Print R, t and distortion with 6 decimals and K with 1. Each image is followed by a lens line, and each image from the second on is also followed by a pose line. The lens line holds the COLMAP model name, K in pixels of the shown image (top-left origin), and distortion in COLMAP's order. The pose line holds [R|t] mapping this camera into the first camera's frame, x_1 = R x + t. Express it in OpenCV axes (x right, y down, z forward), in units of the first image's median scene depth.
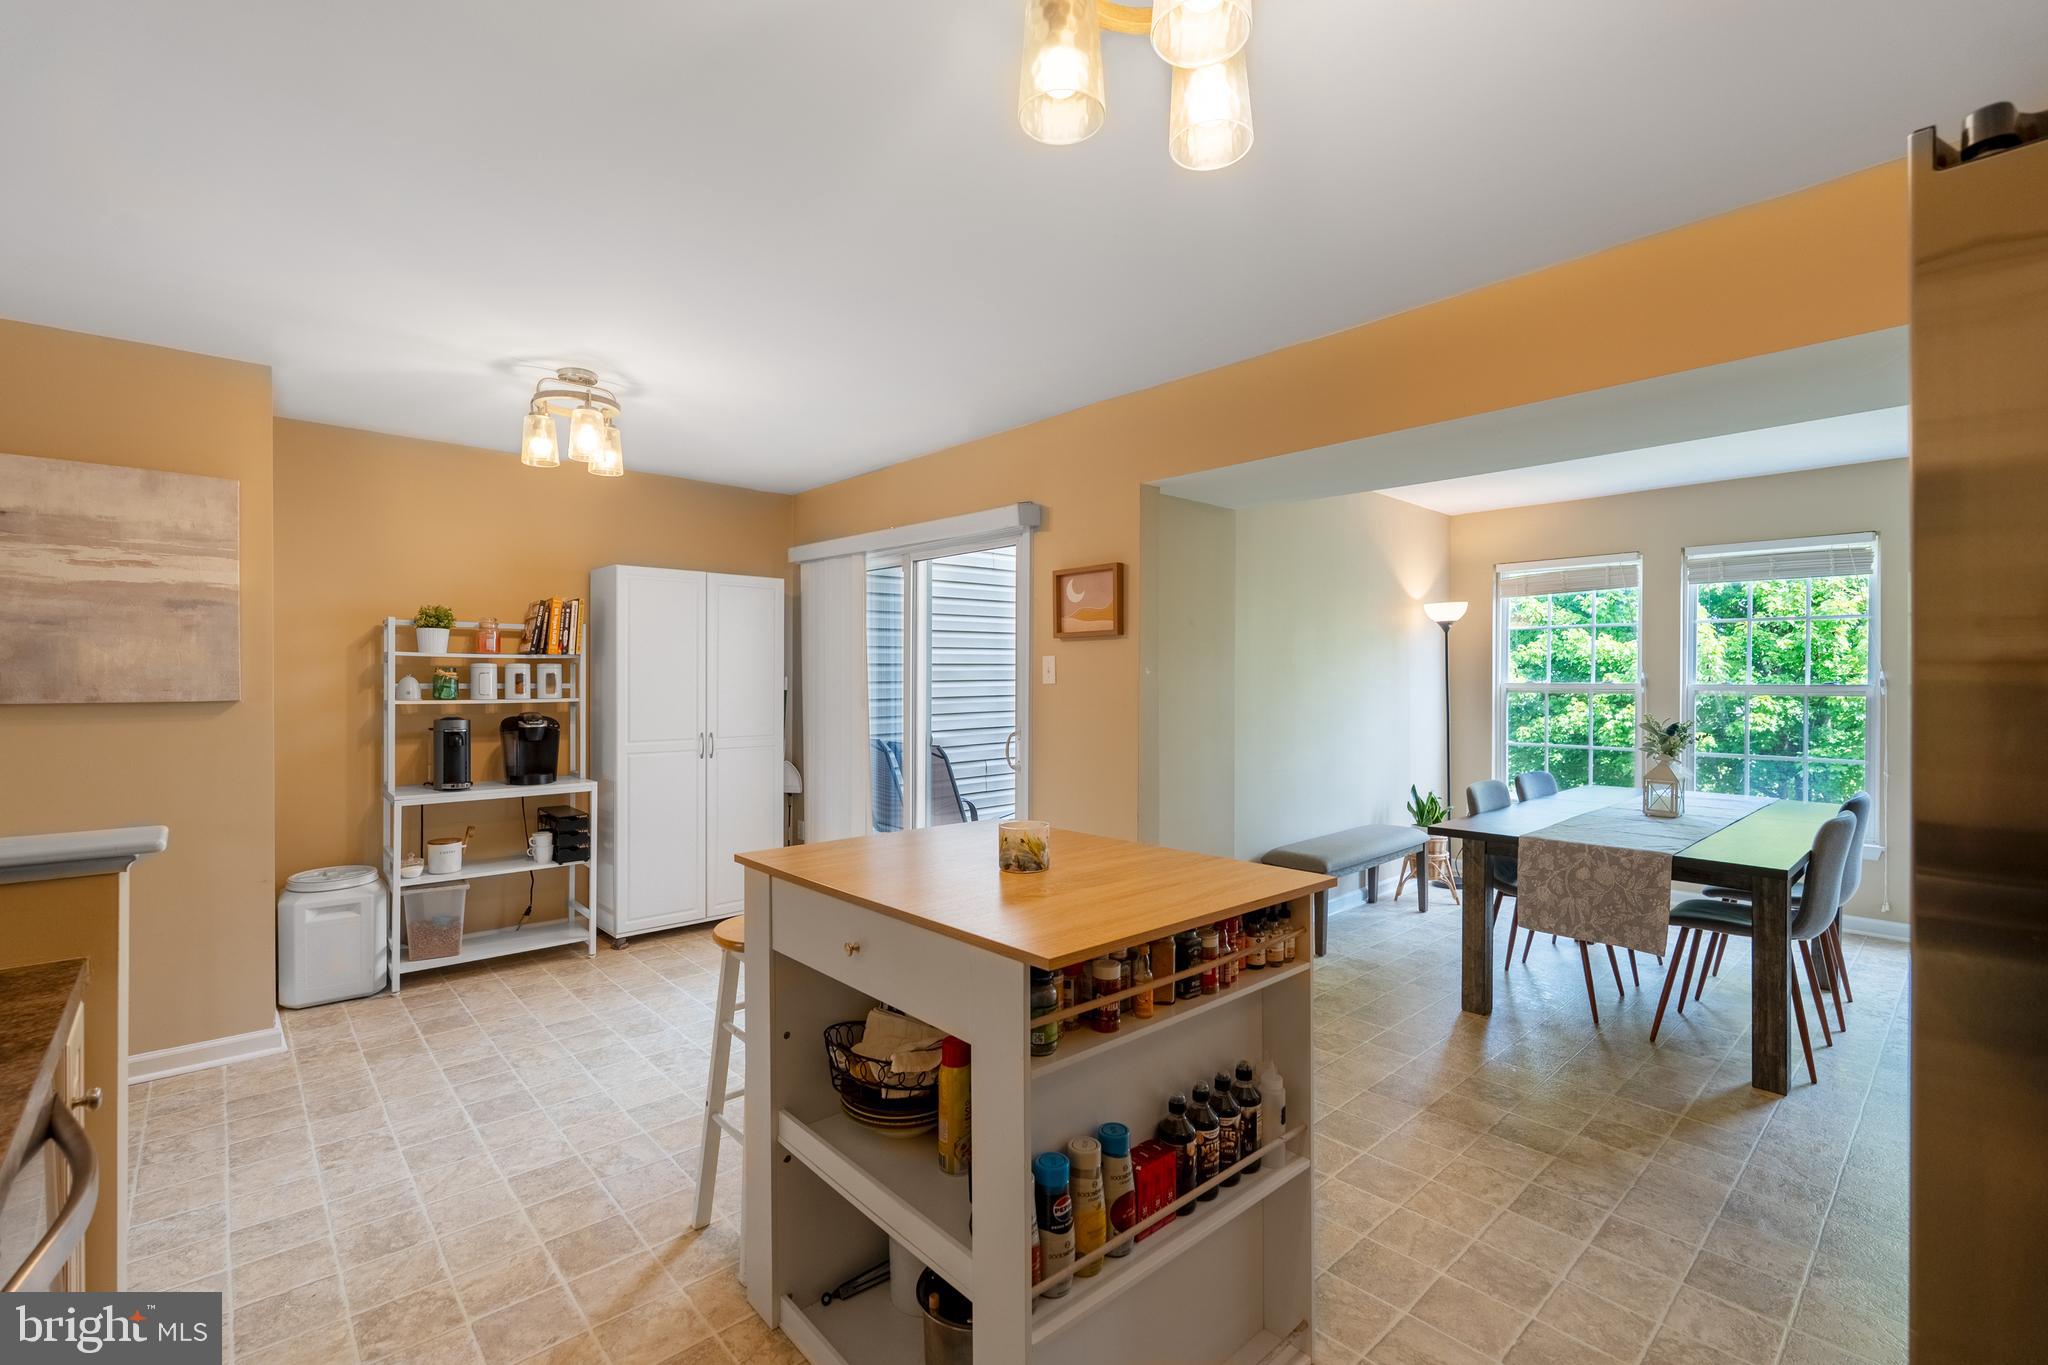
lens RADIAL K [[899.6, 0, 1008.0], [0, 899.6, 682.7], [0, 0, 1]] dist [-0.003866, 0.001098]
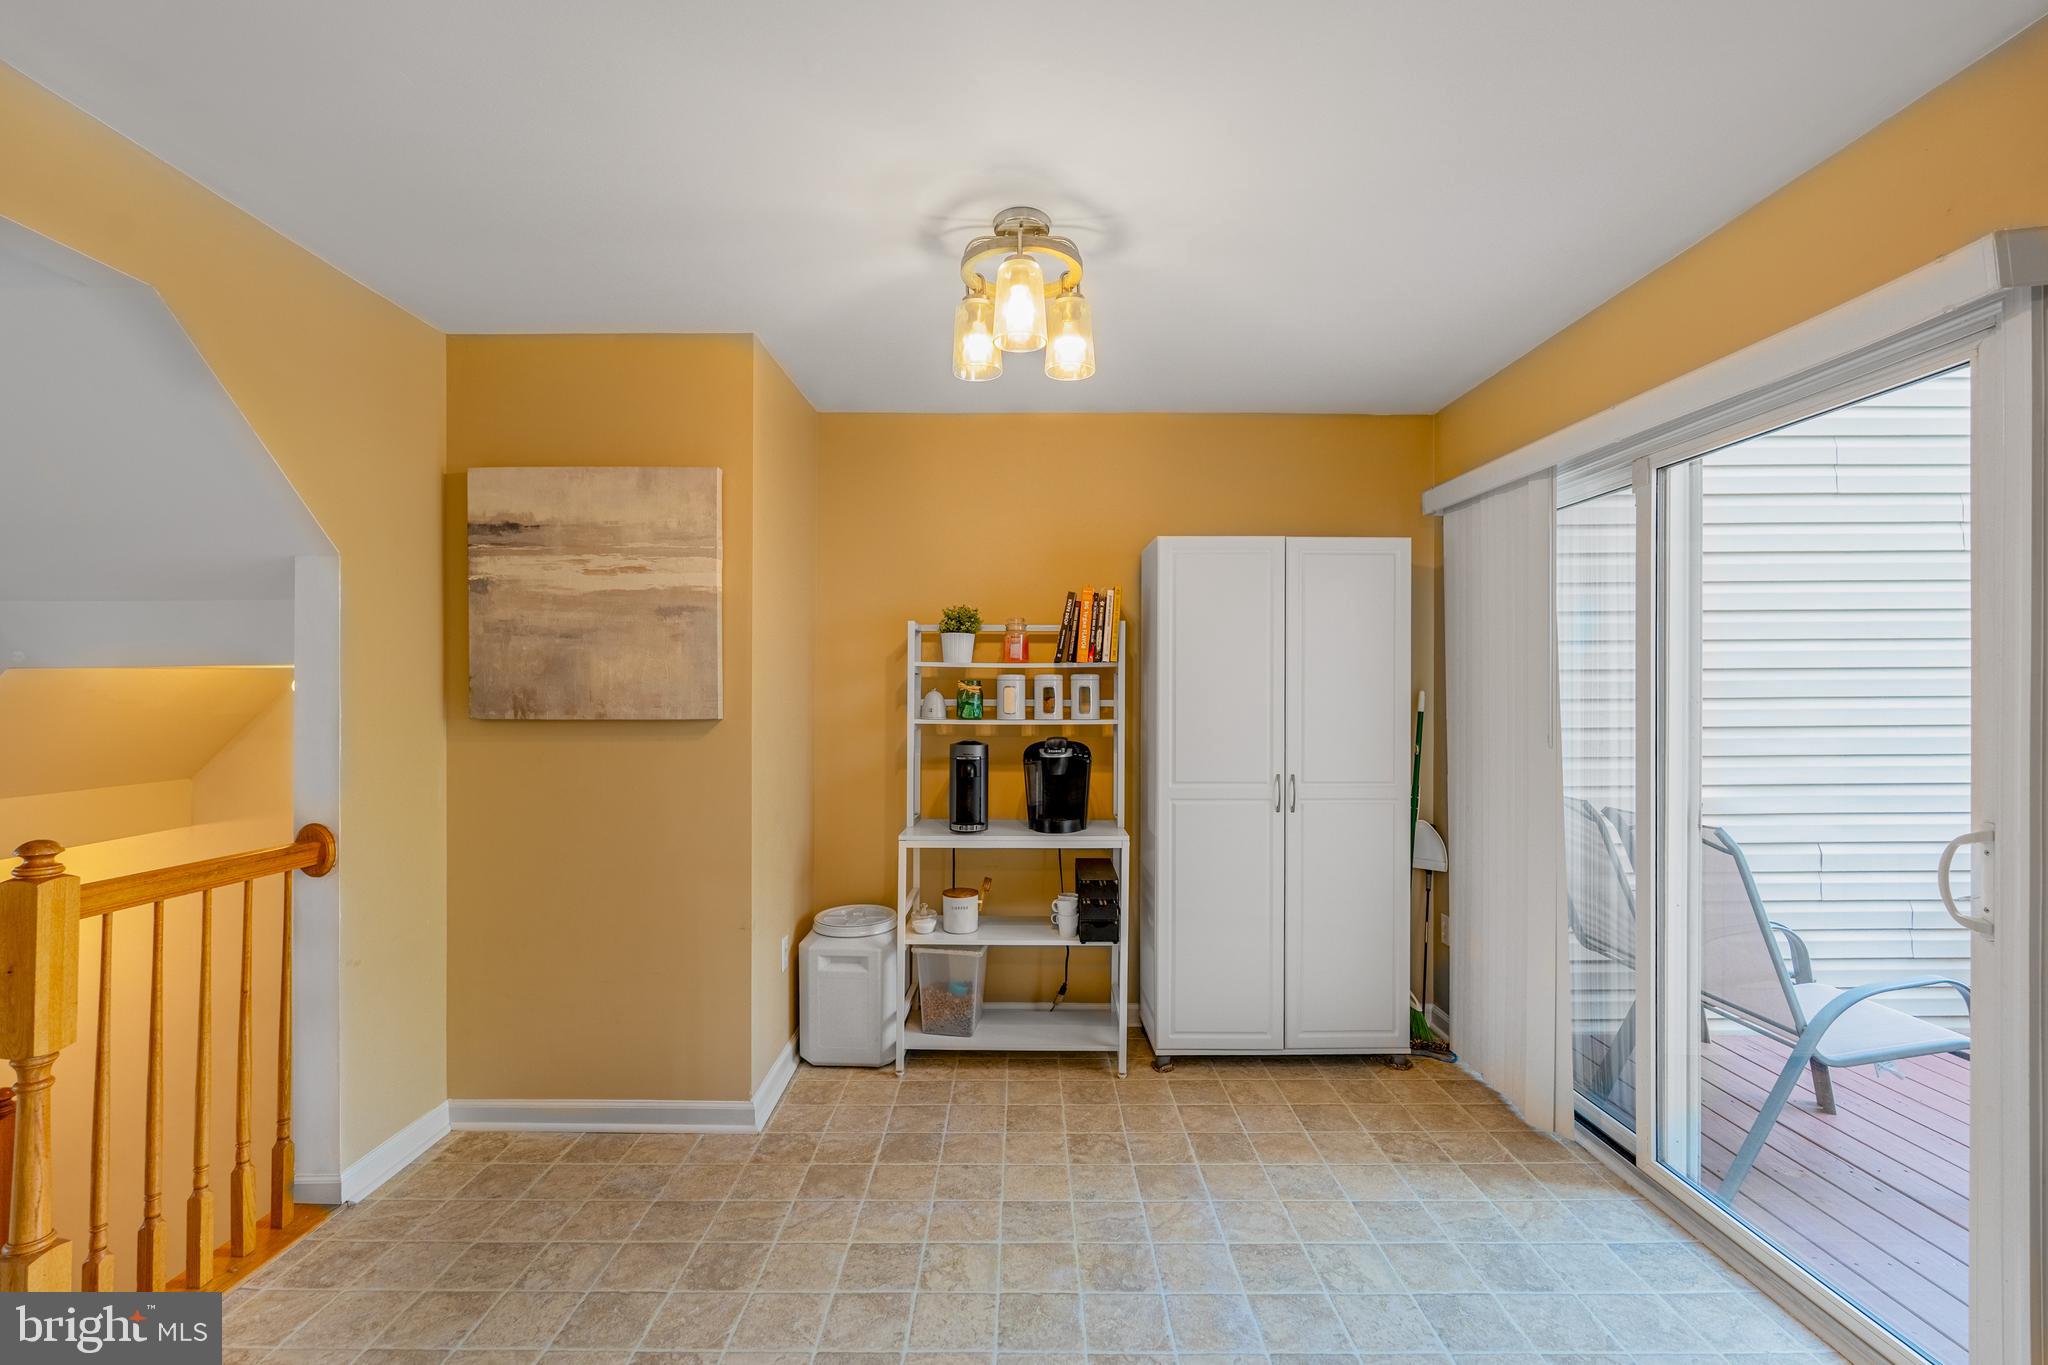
lens RADIAL K [[899.6, 0, 1021.6], [0, 899.6, 688.0], [0, 0, 1]] dist [-0.003866, 0.001098]
pose [[0.750998, -0.001297, -0.660303, -0.044571], [-0.004167, 0.999969, -0.006704, -0.004616], [0.660291, 0.007786, 0.750970, 0.421881]]
